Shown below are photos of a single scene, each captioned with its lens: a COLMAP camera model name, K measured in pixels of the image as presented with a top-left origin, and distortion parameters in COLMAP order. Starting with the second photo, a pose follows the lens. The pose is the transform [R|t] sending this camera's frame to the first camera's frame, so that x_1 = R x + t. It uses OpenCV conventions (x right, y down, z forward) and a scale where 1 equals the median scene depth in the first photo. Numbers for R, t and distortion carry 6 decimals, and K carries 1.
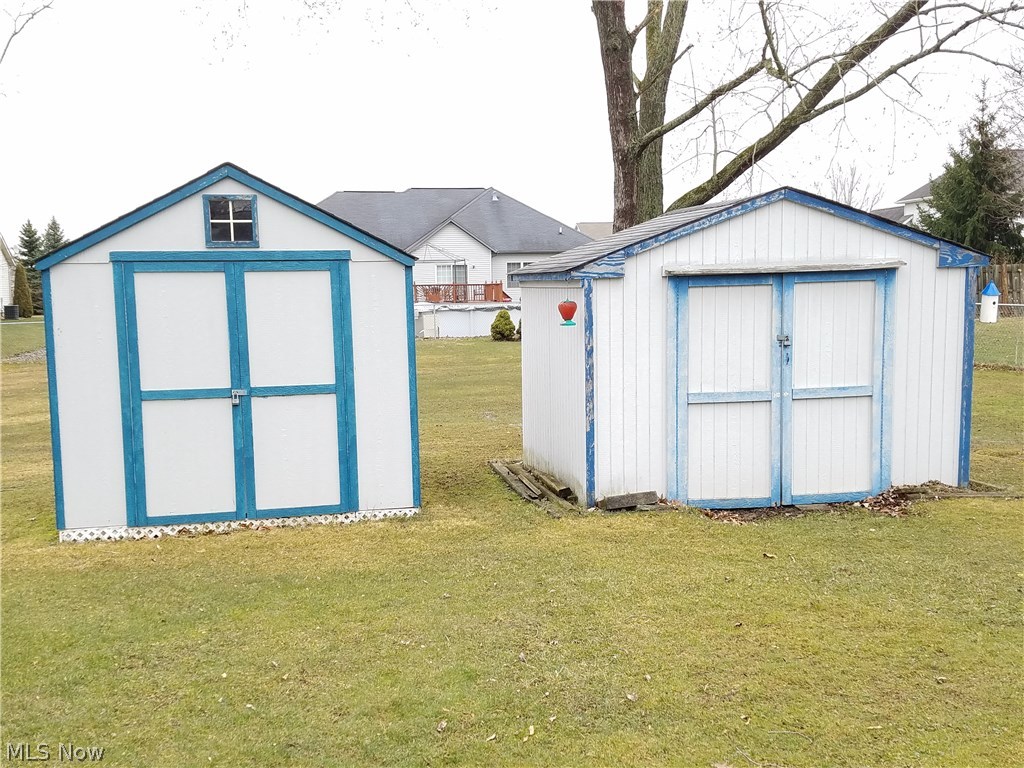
lens RADIAL K [[773.0, 0, 518.5], [0, 773.0, 384.3], [0, 0, 1]] dist [0.043098, -0.134440]
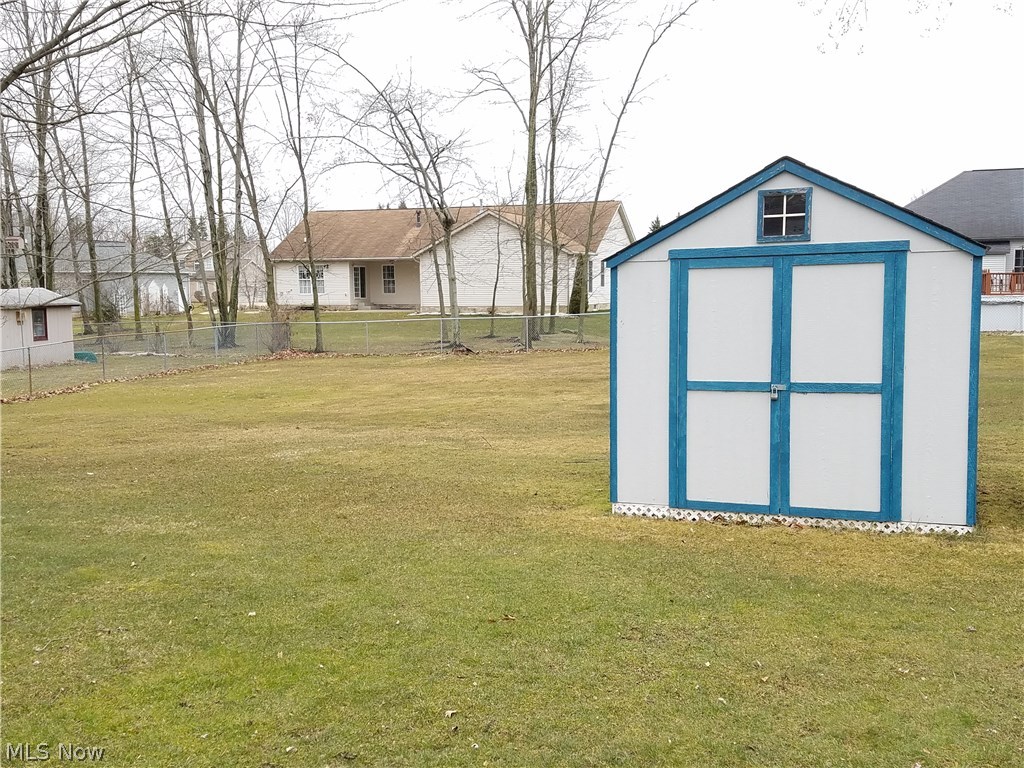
lens RADIAL K [[773.0, 0, 518.5], [0, 773.0, 384.3], [0, 0, 1]] dist [0.043098, -0.134440]
pose [[0.869024, 0.048842, -0.492354, -0.159175], [-0.052228, 0.998611, 0.006878, 0.017493], [0.492006, 0.019737, 0.870368, -0.034261]]
